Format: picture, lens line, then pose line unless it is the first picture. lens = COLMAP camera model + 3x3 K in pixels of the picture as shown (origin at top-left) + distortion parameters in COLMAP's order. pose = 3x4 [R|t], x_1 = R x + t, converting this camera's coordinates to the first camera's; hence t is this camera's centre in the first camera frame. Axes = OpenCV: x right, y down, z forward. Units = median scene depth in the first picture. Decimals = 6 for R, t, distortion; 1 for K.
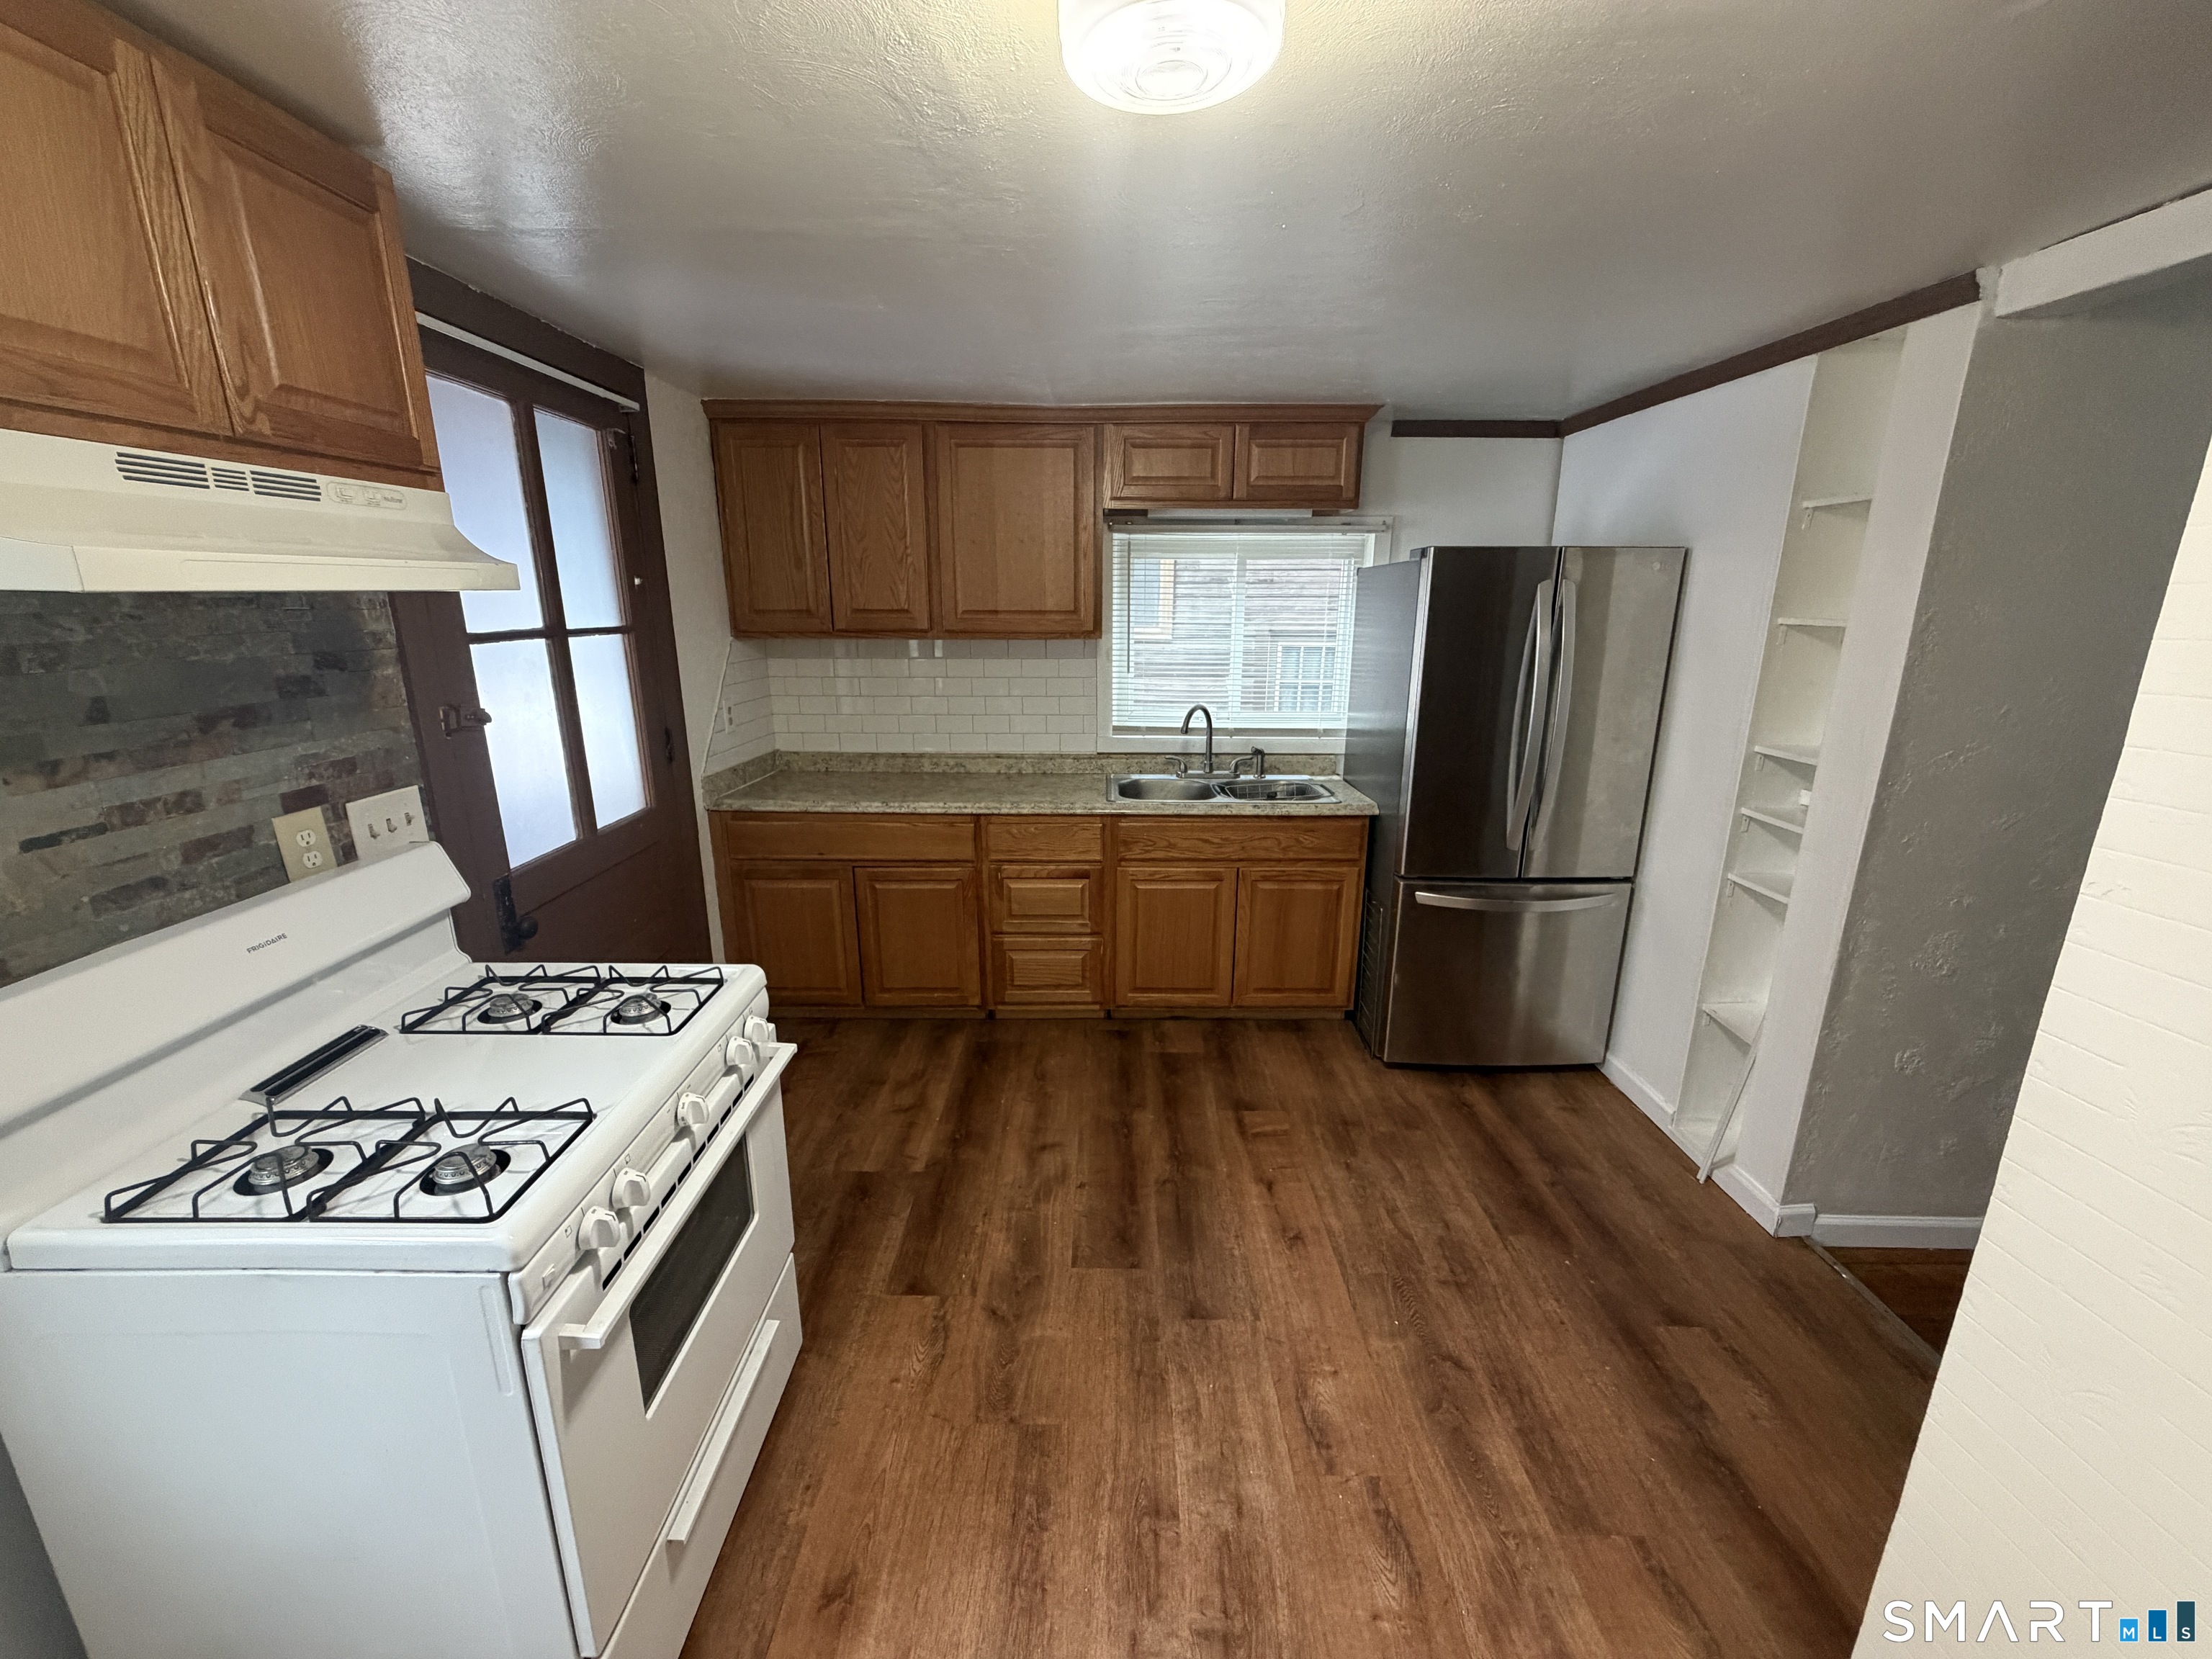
lens RADIAL K [[877.8, 0, 1100.8], [0, 877.8, 829.1], [0, 0, 1]] dist [-0.003173, 0.000122]
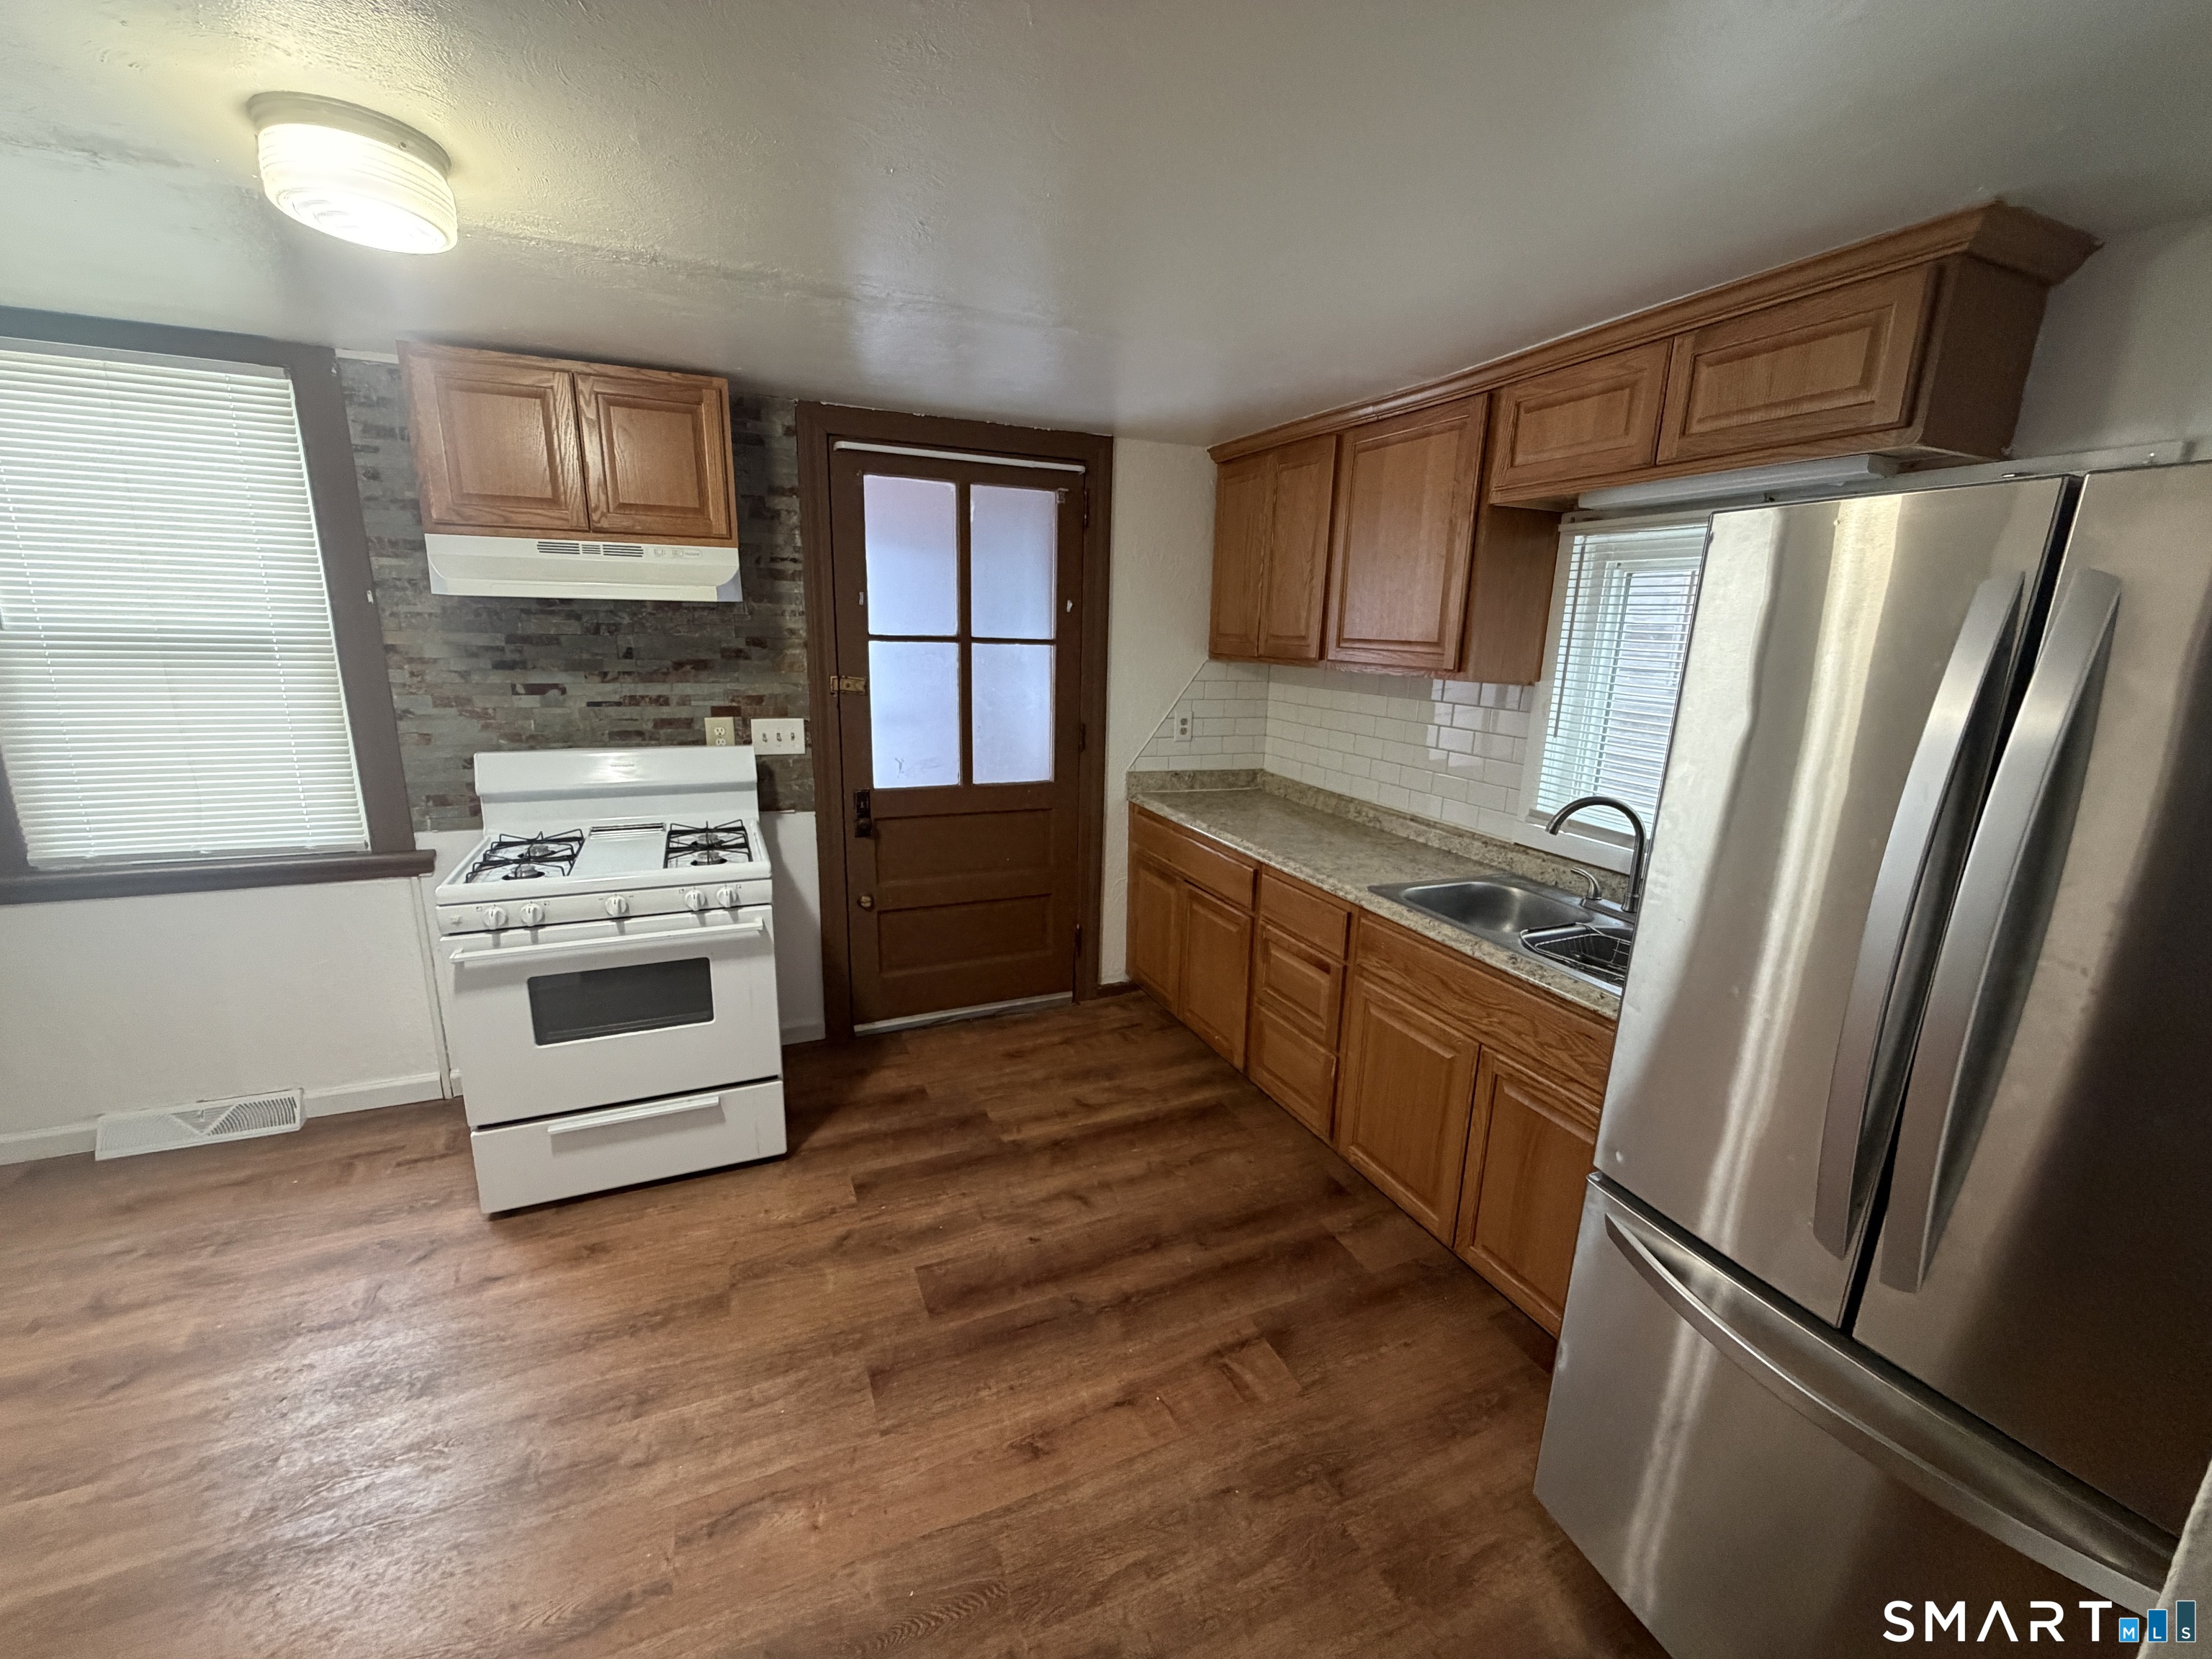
lens RADIAL K [[877.8, 0, 1100.8], [0, 877.8, 829.1], [0, 0, 1]] dist [-0.003173, 0.000122]
pose [[0.403622, 0.216075, -0.889045, 1.066808], [-0.258896, 0.958971, 0.115532, -0.199189], [0.877532, 0.183538, 0.443003, 0.820724]]
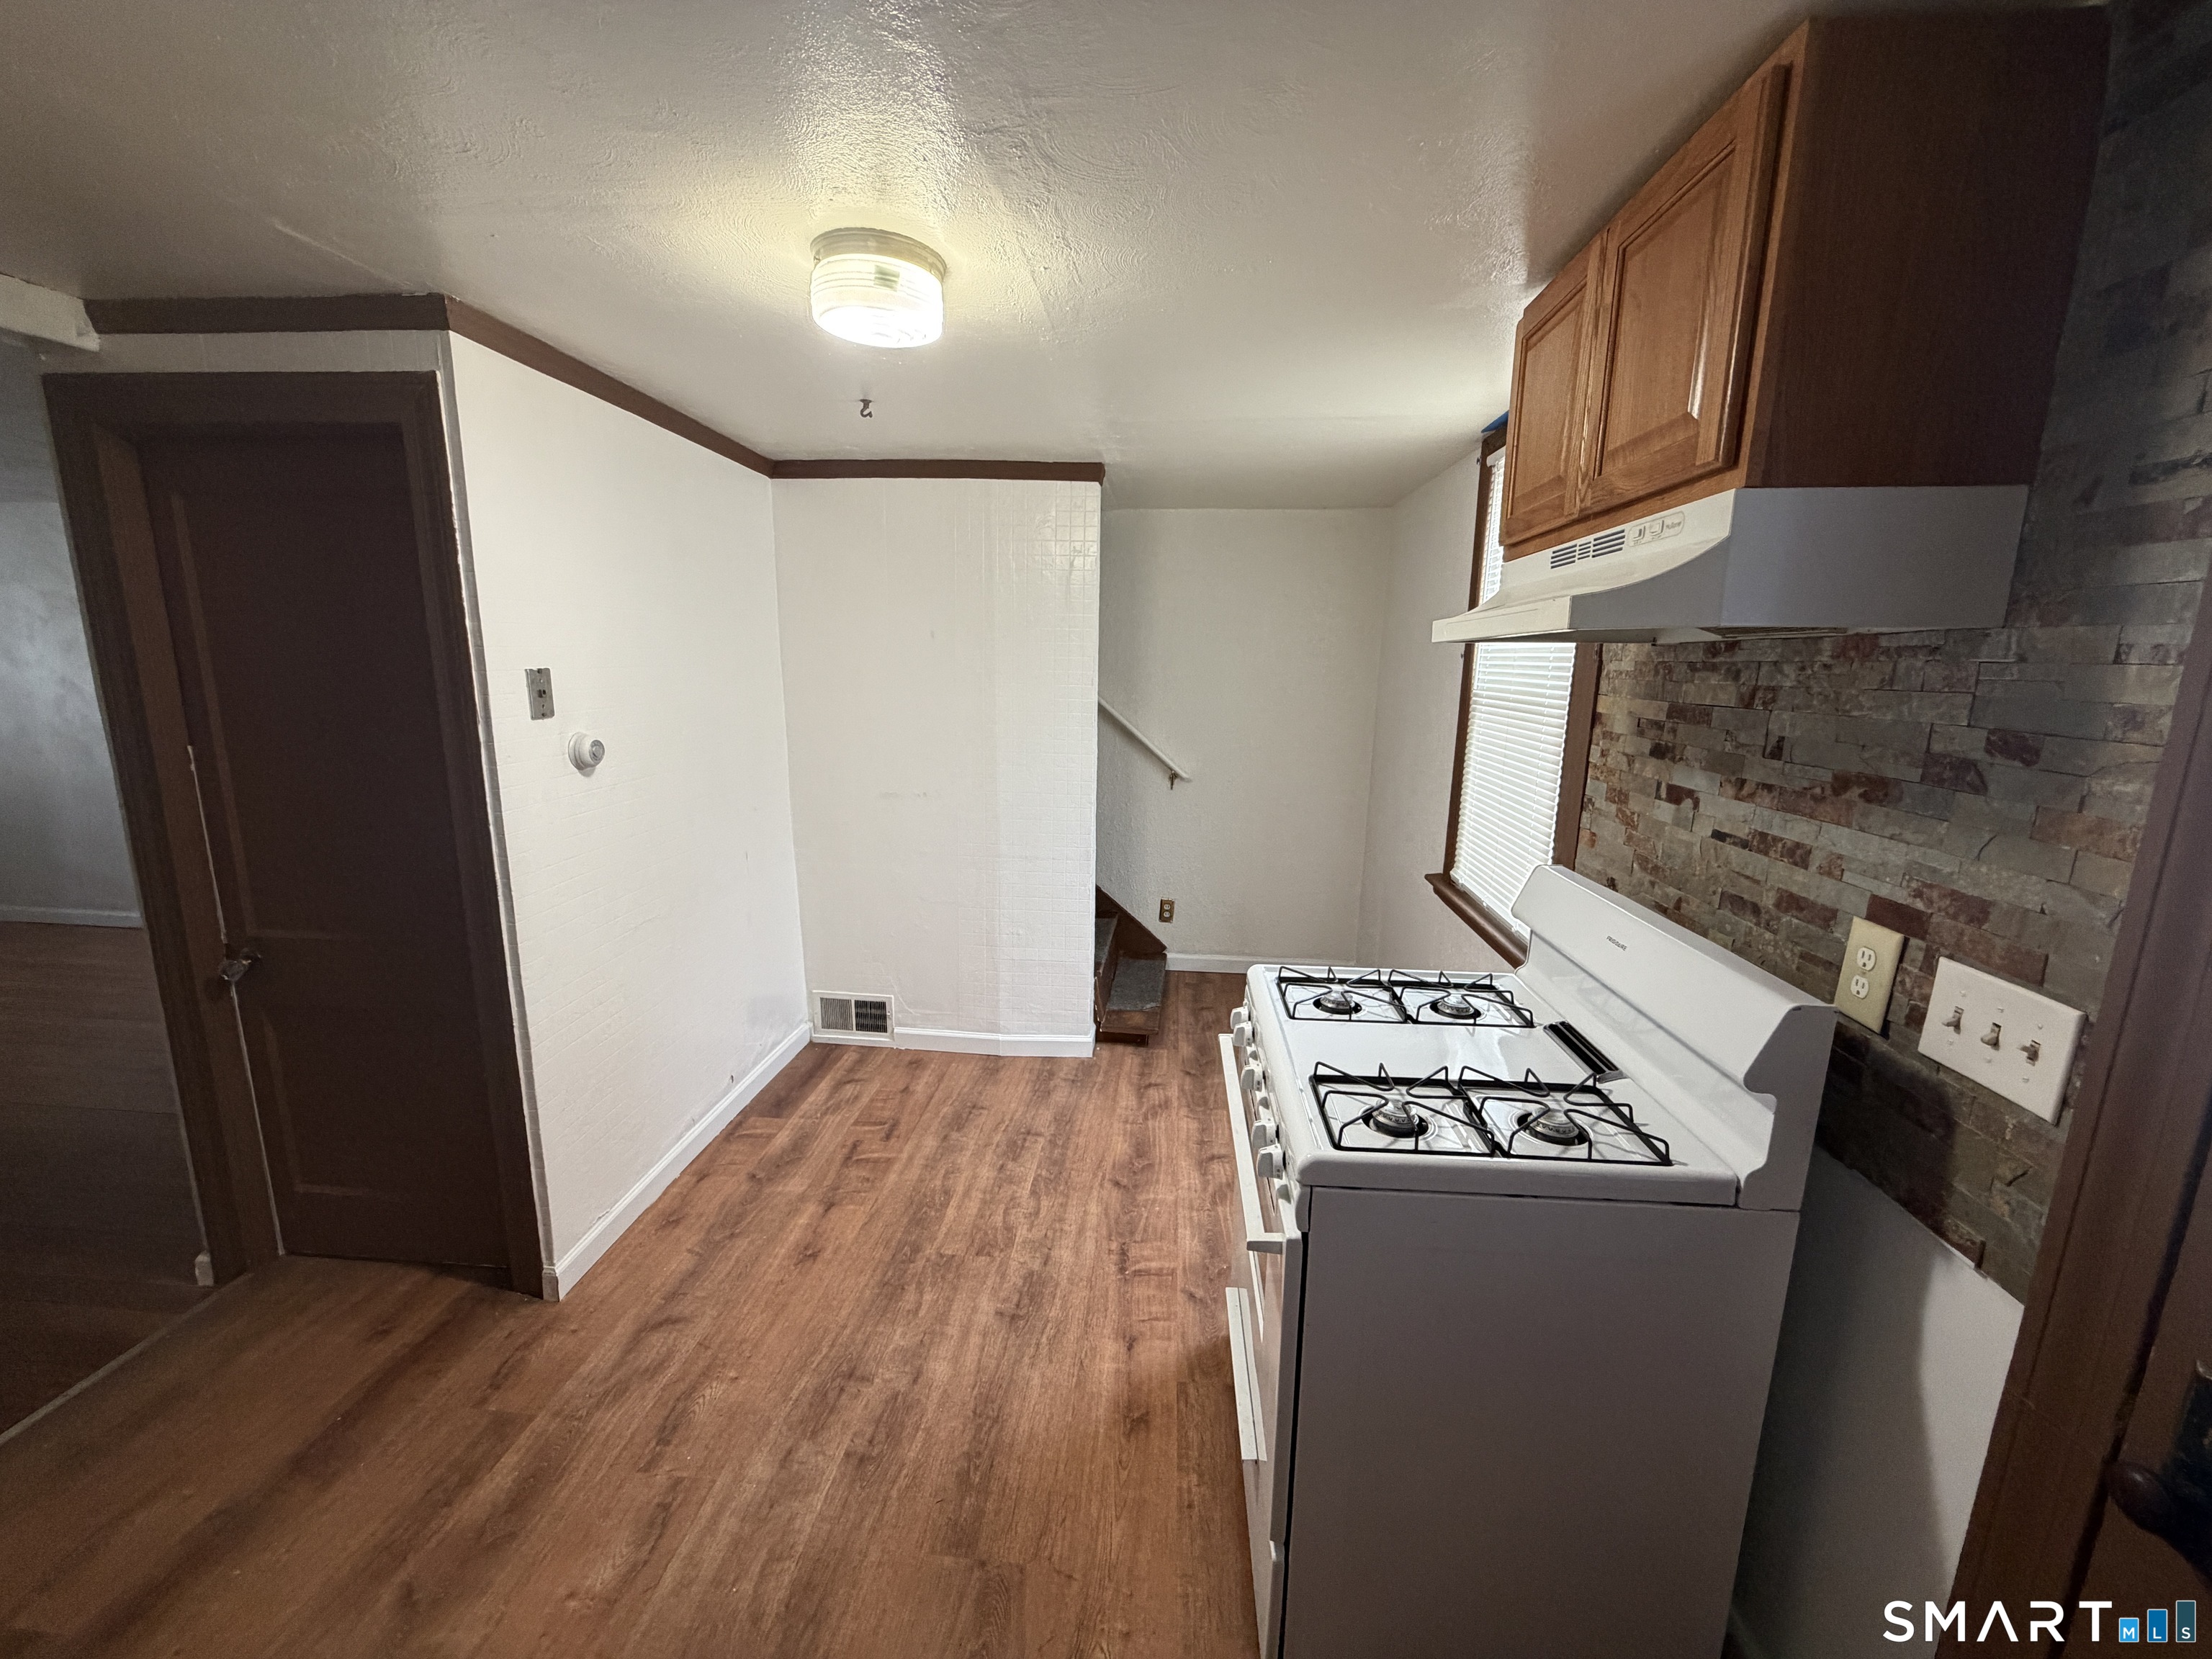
lens RADIAL K [[877.8, 0, 1100.8], [0, 877.8, 829.1], [0, 0, 1]] dist [-0.003173, 0.000122]
pose [[-0.996828, -0.032567, 0.072622, -0.266388], [0.002299, 0.900290, 0.435284, -0.376364], [-0.079557, 0.434070, -0.897360, 1.502380]]
